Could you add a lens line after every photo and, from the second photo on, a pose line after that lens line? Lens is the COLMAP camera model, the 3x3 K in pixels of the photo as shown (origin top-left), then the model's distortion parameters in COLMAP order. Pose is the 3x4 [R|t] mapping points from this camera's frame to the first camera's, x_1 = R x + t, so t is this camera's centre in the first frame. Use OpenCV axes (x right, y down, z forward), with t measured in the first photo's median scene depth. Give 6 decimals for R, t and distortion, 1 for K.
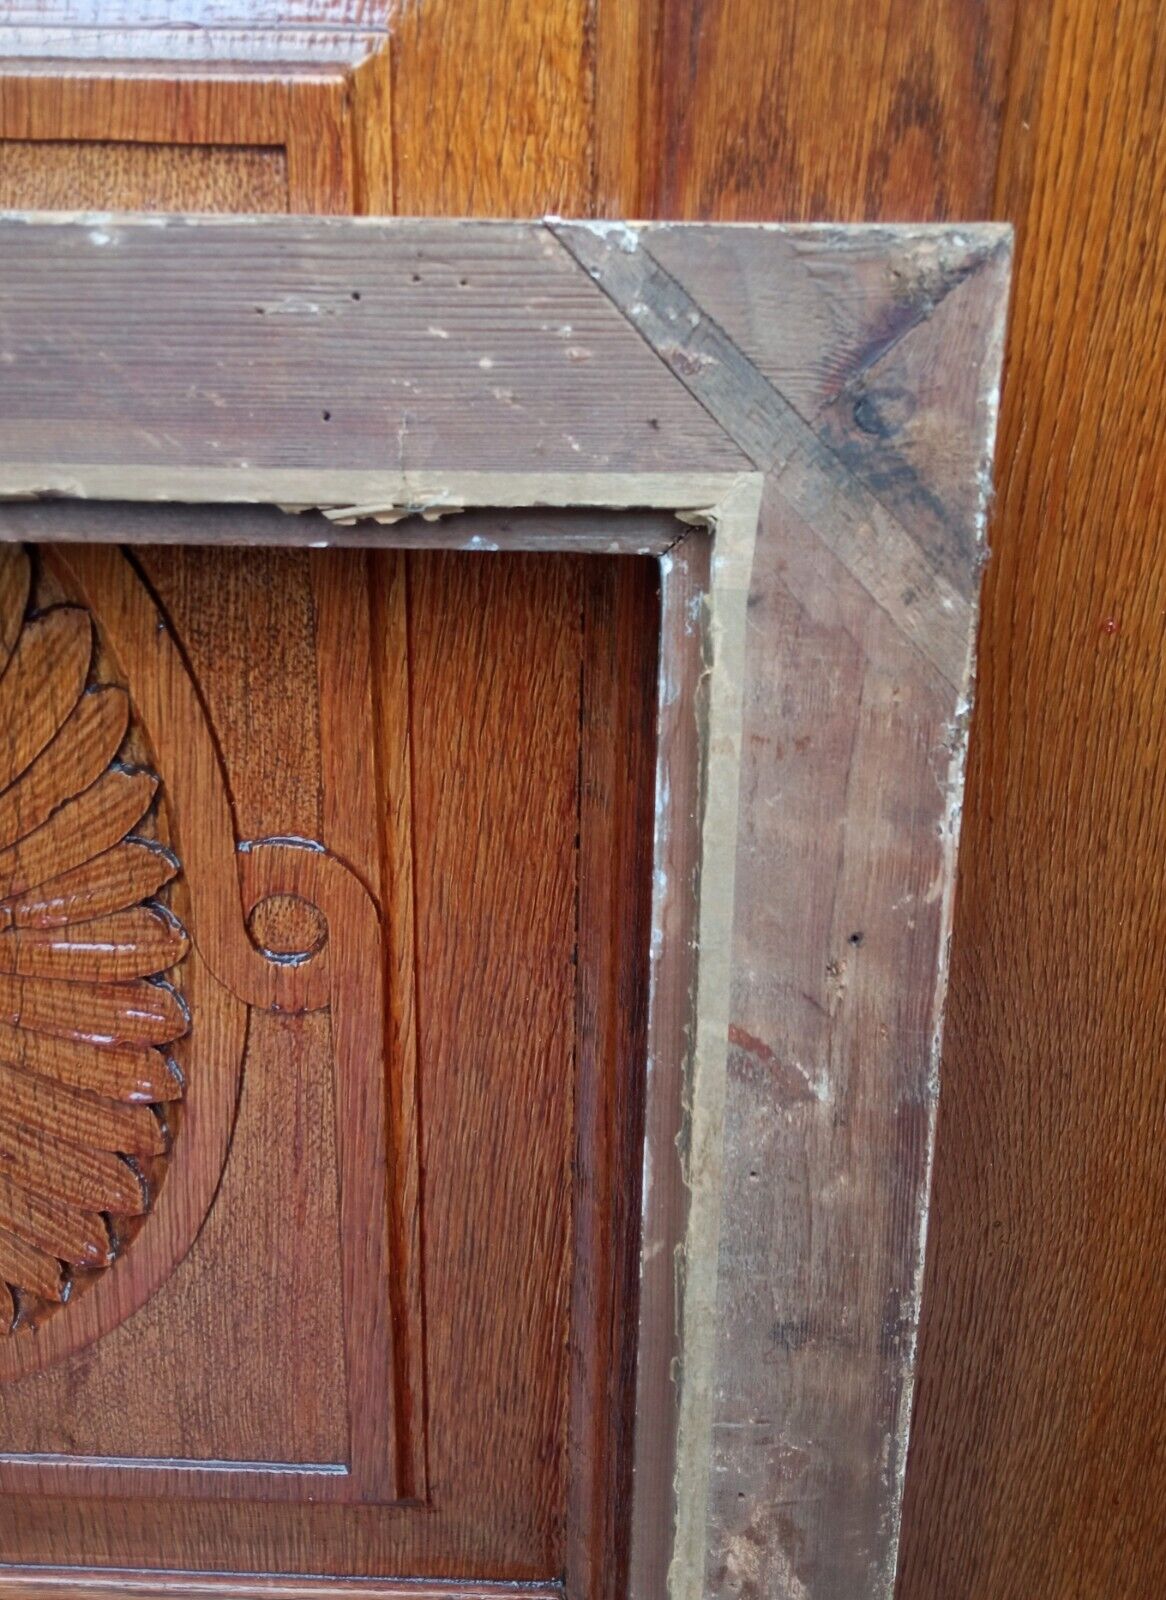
lens RADIAL K [[1455.8, 0, 580.6], [0, 1455.8, 701.4], [0, 0, 1]] dist [0.028857, 0.000000]
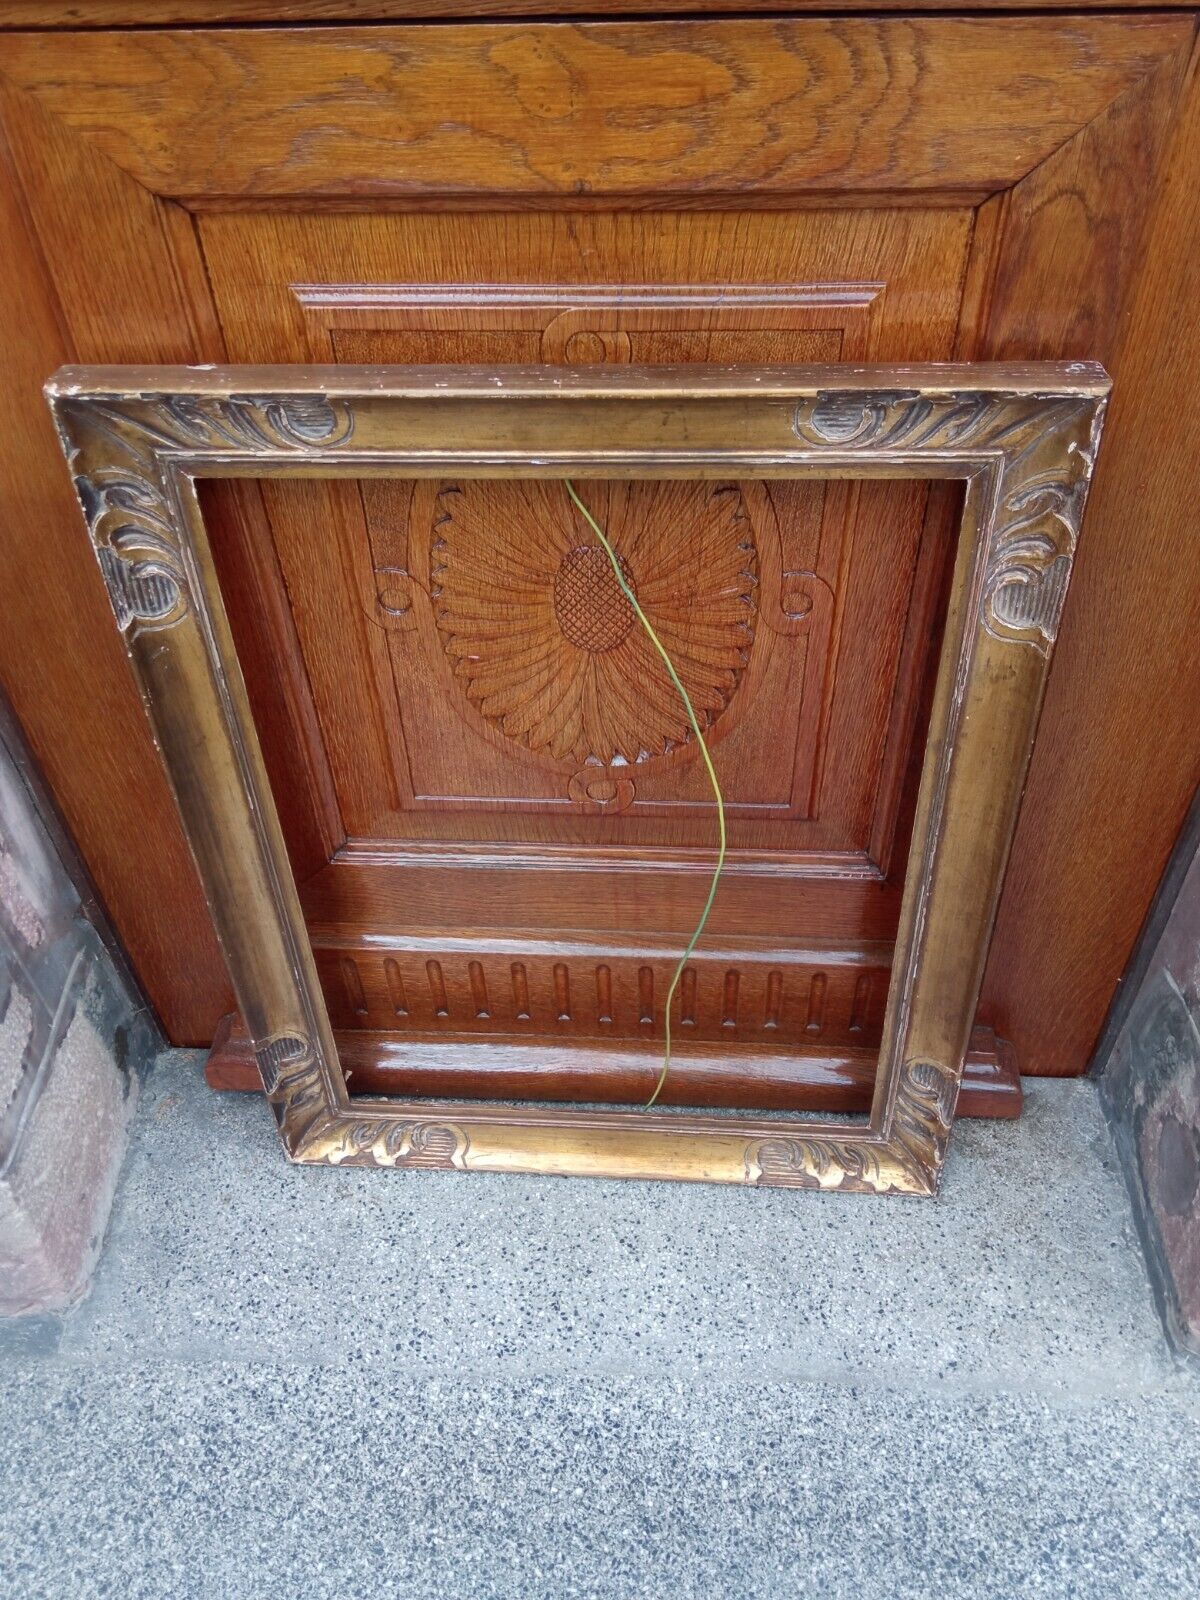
lens RADIAL K [[1305.5, 0, 597.8], [0, 1305.5, 791.2], [0, 0, 1]] dist [0.072470, -0.131987]
pose [[0.997683, -0.002539, -0.067986, -0.418157], [0.028263, 0.924461, 0.380227, -0.450164], [0.061885, -0.381268, 0.922391, -1.344860]]
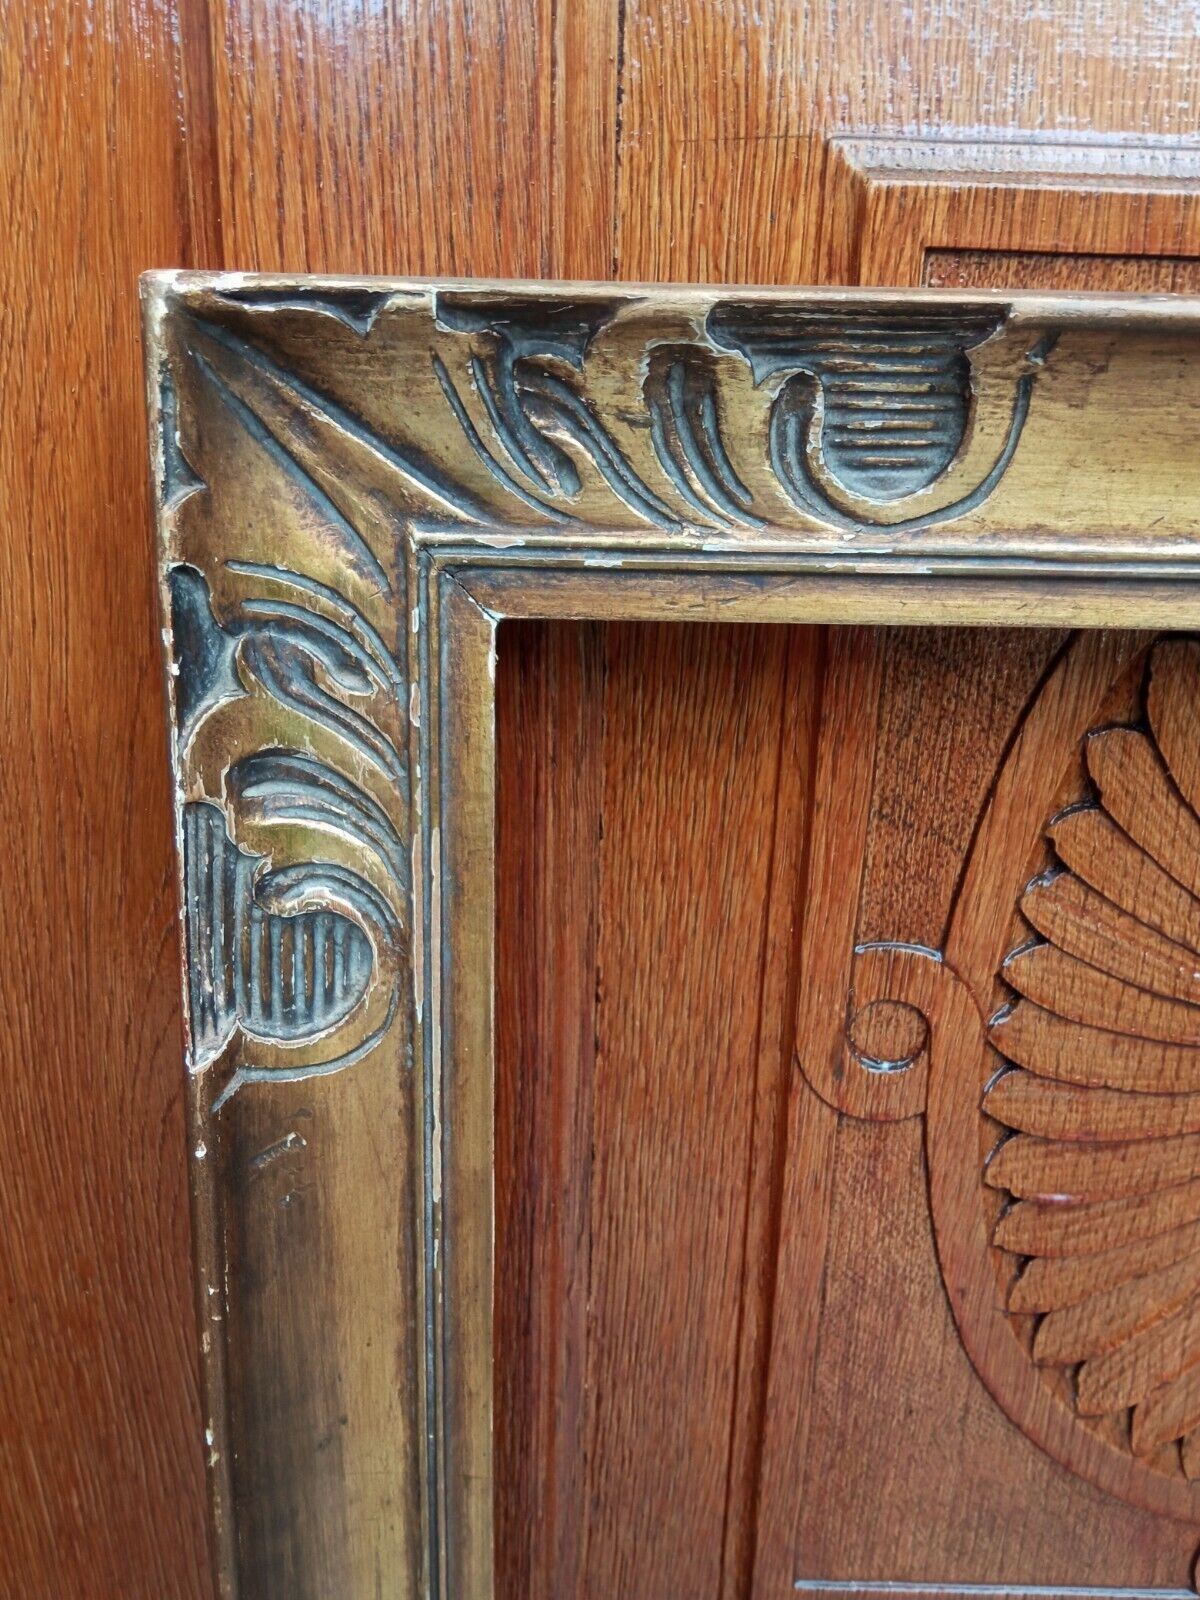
lens RADIAL K [[1305.5, 0, 589.2], [0, 1305.5, 789.8], [0, 0, 1]] dist [0.072470, -0.131987]
pose [[0.999983, 0.004905, -0.003030, -1.186826], [-0.005108, 0.997460, -0.071042, 0.039530], [0.002674, 0.071057, 0.997469, 0.085946]]
